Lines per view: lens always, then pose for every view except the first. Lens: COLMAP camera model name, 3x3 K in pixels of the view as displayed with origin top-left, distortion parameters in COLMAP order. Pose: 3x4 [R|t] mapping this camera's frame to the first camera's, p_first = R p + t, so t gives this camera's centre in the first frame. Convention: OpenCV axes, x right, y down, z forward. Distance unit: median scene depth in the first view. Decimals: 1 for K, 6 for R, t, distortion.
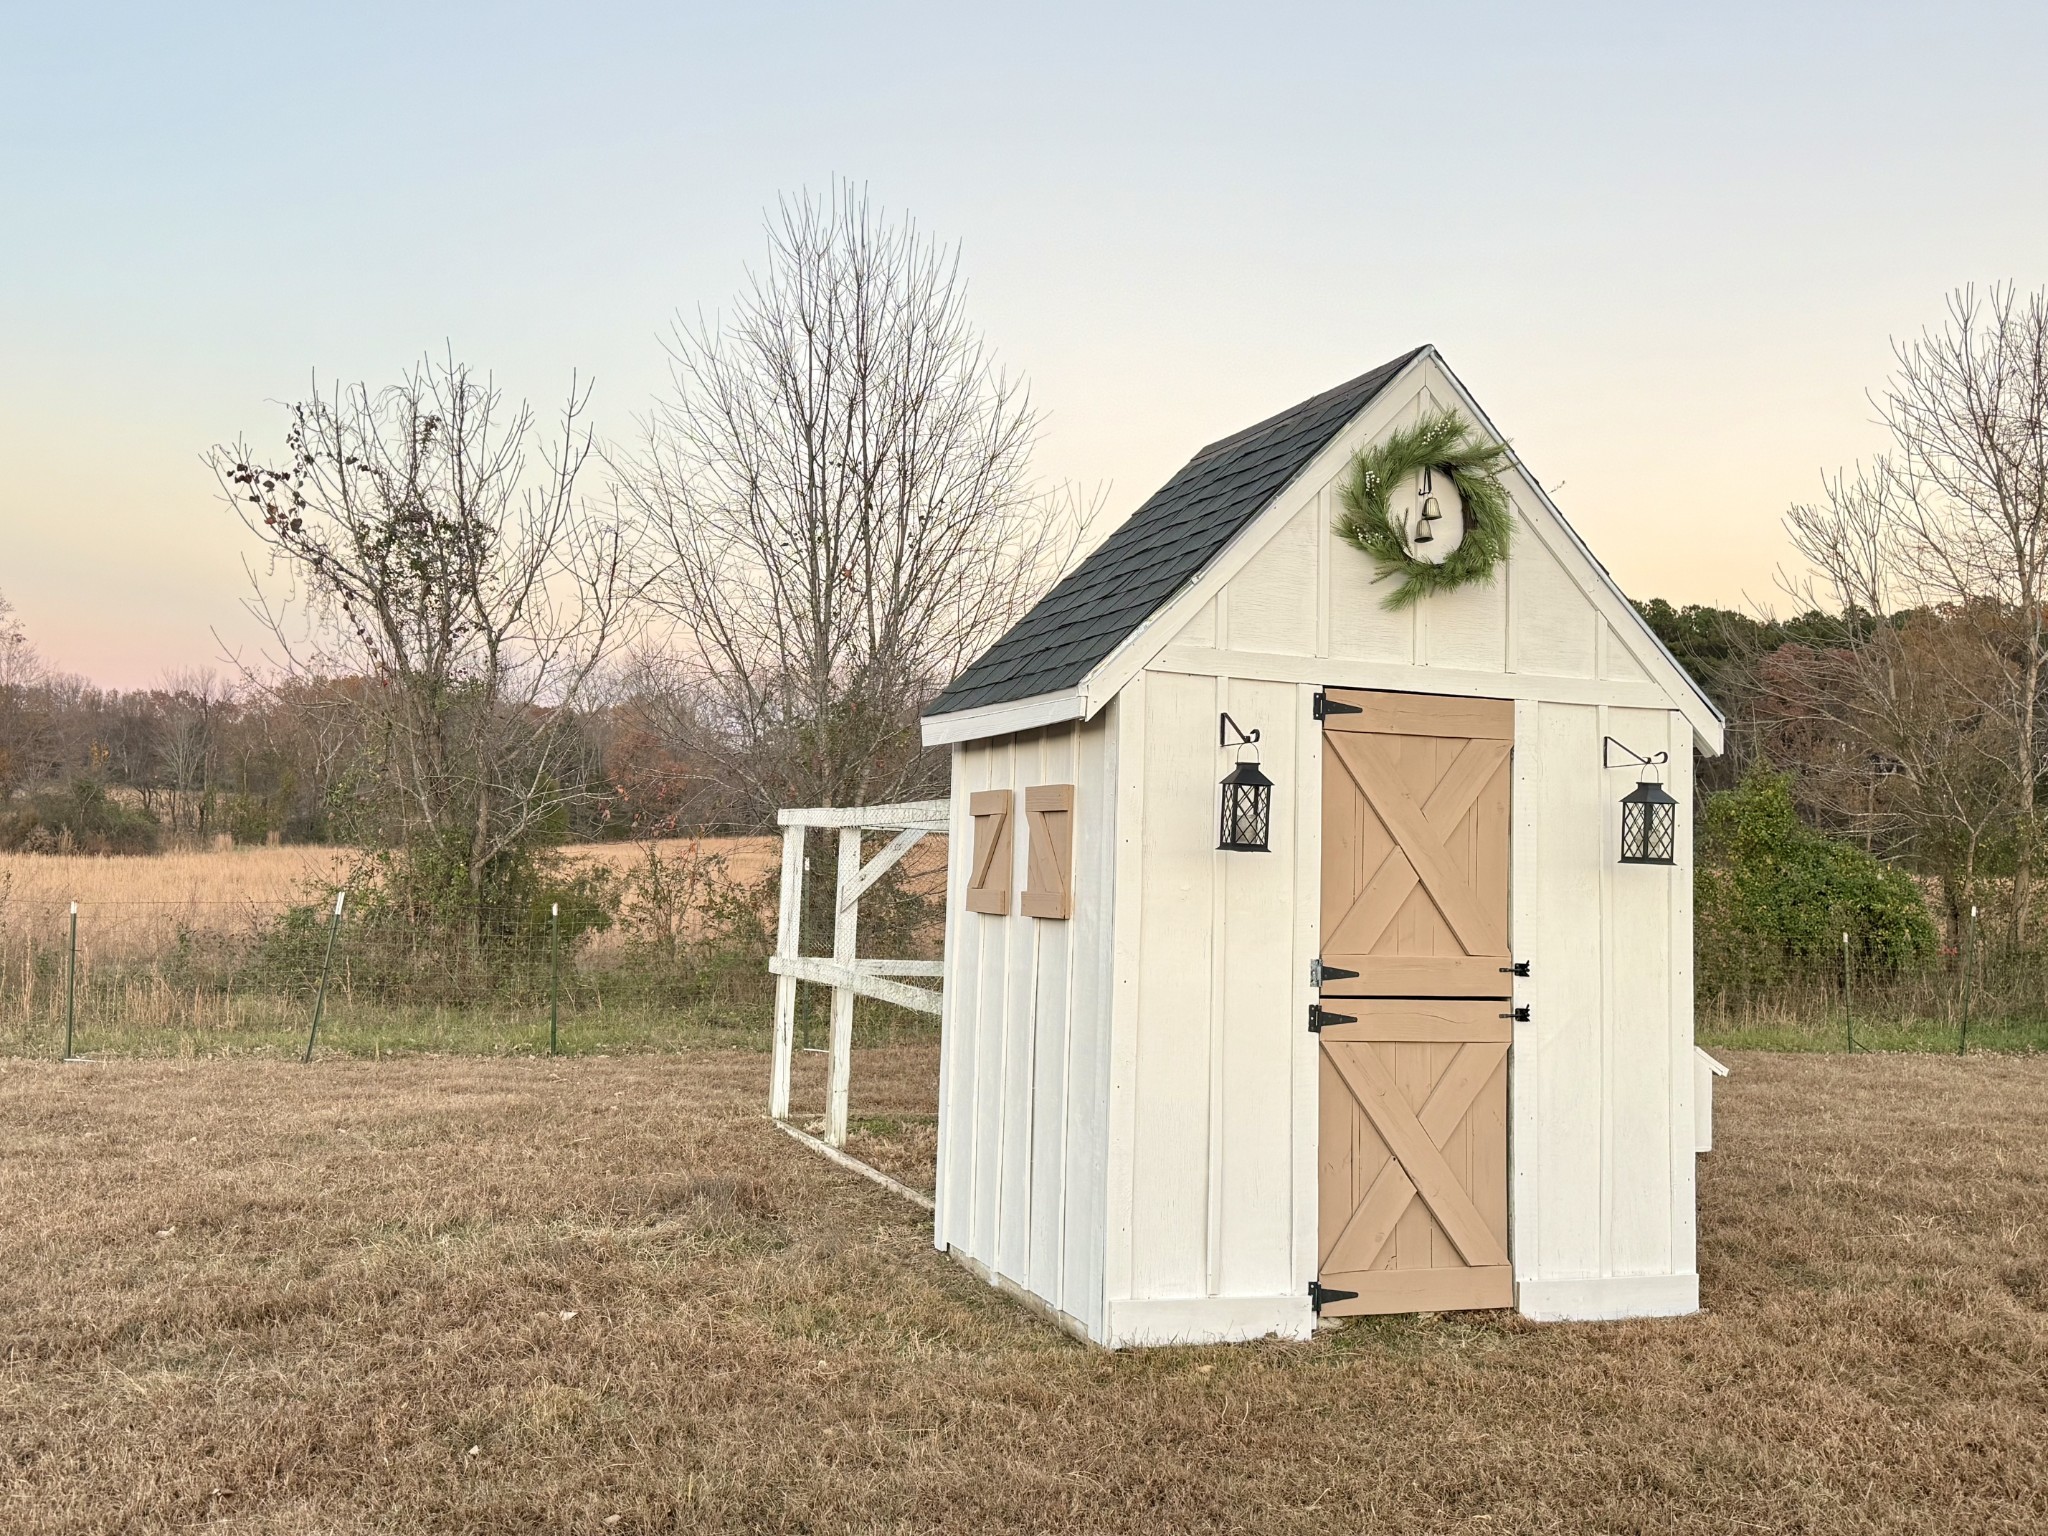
lens RADIAL K [[1402.3, 0, 1024.0], [0, 1402.3, 768.0], [0, 0, 1]] dist [0.000929, -0.074261]
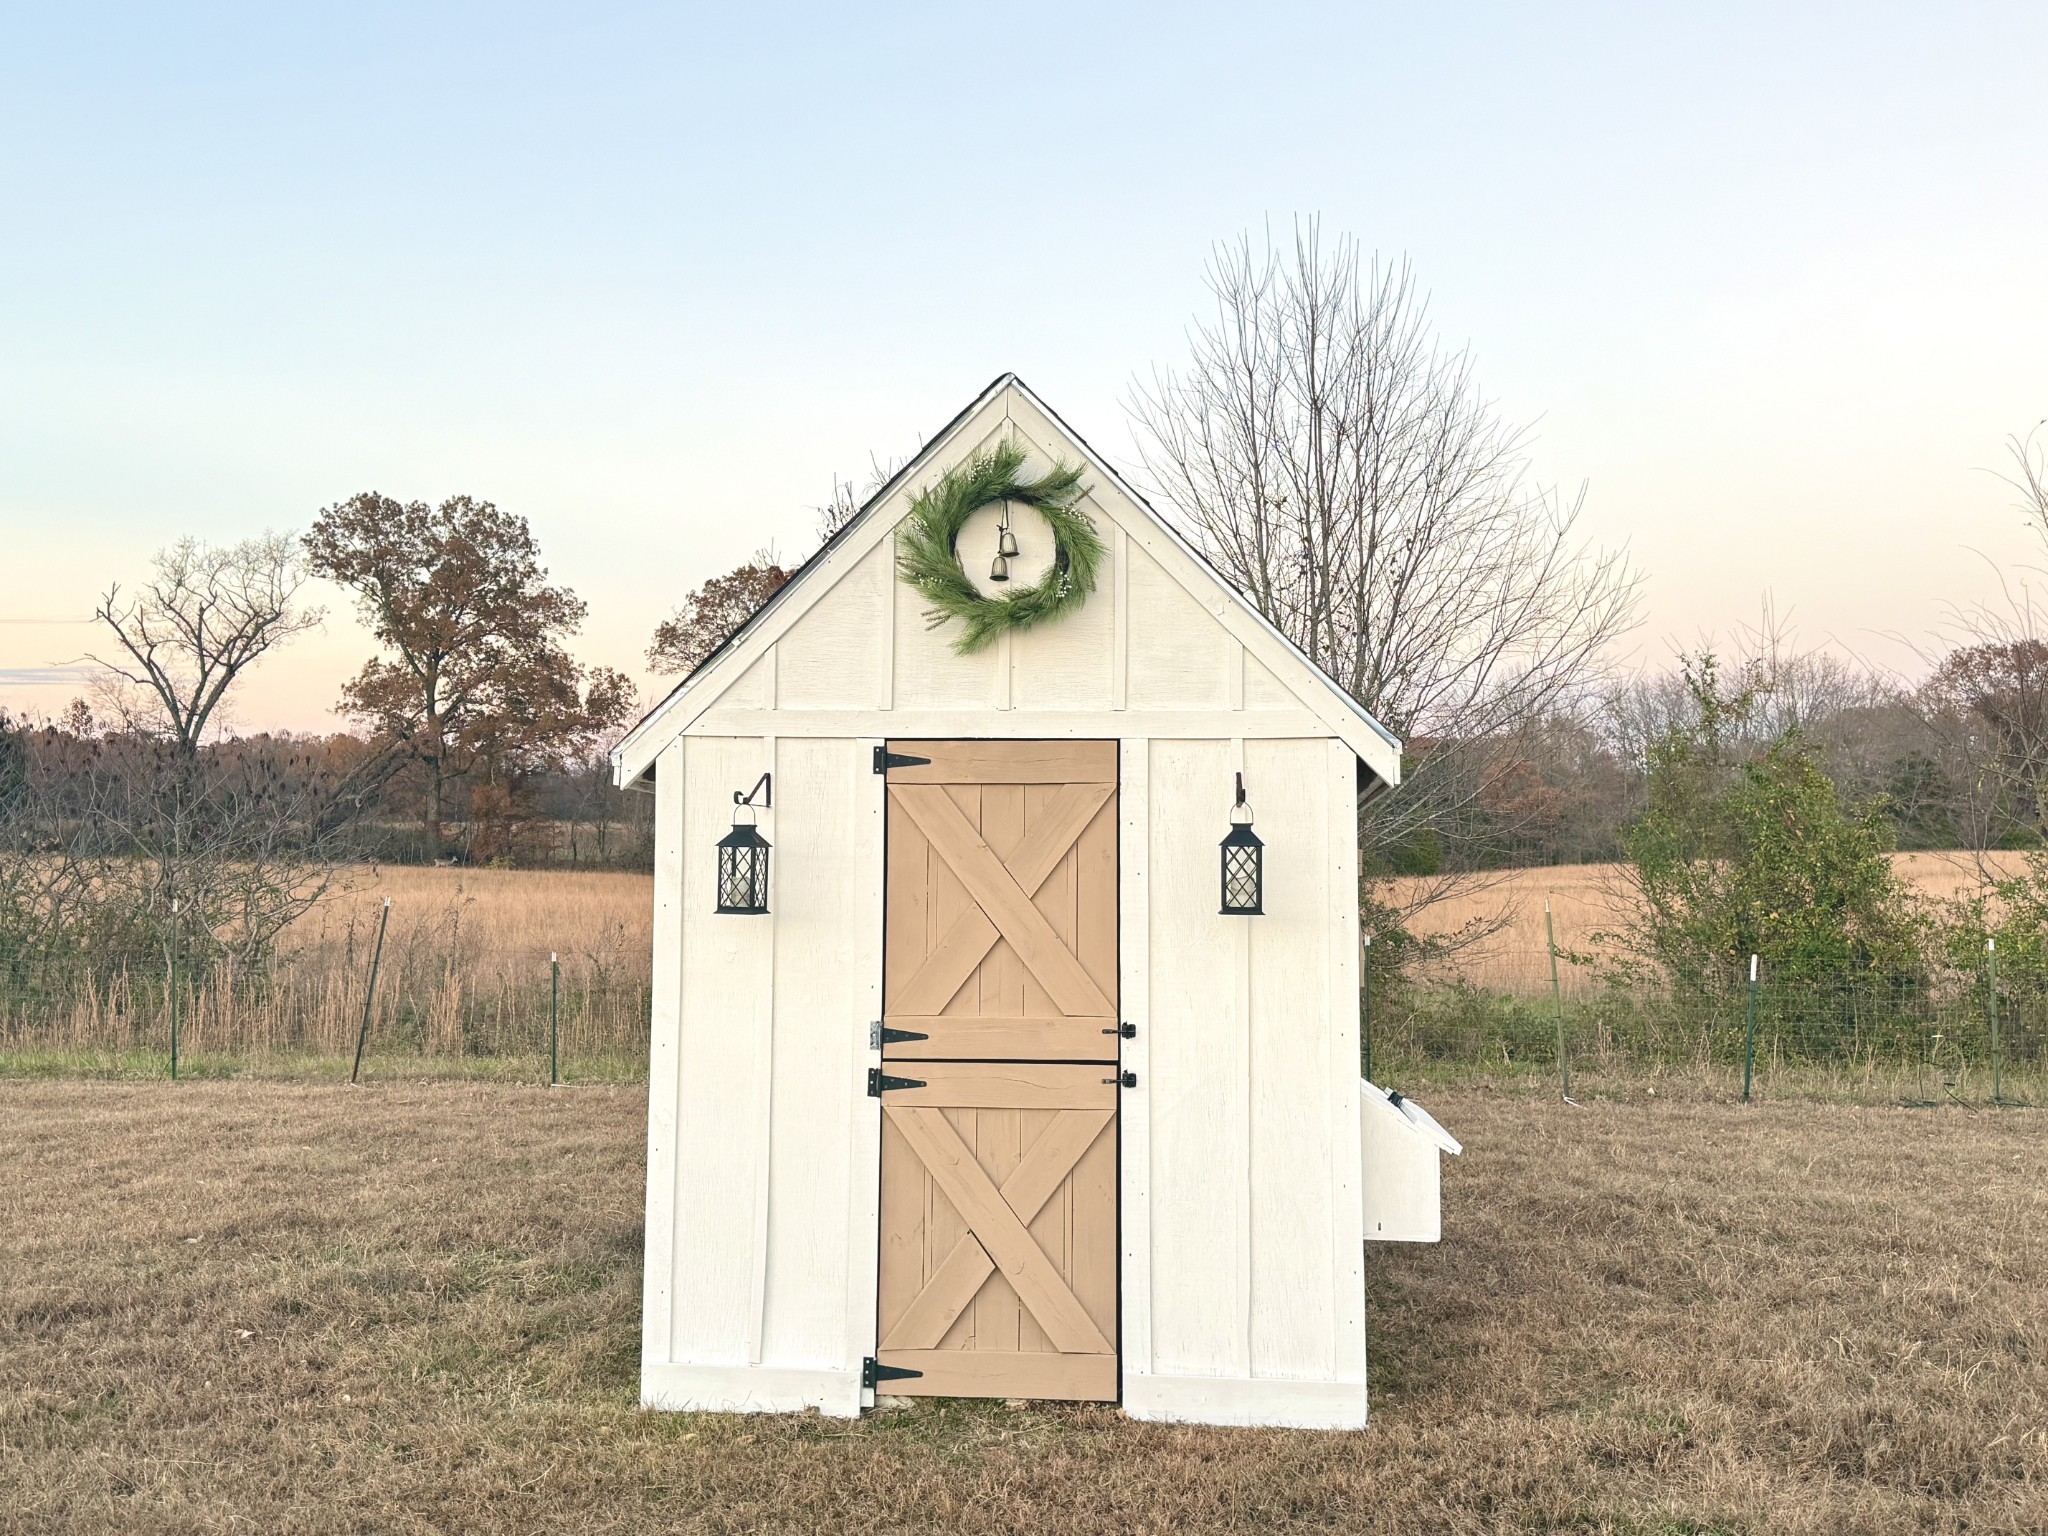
lens RADIAL K [[1402.3, 0, 1024.0], [0, 1402.3, 768.0], [0, 0, 1]] dist [0.000929, -0.074261]
pose [[0.955017, -0.053575, -0.291671, 0.586685], [0.045865, 0.998395, -0.033213, -0.001542], [0.292983, 0.018341, 0.955942, 0.097021]]
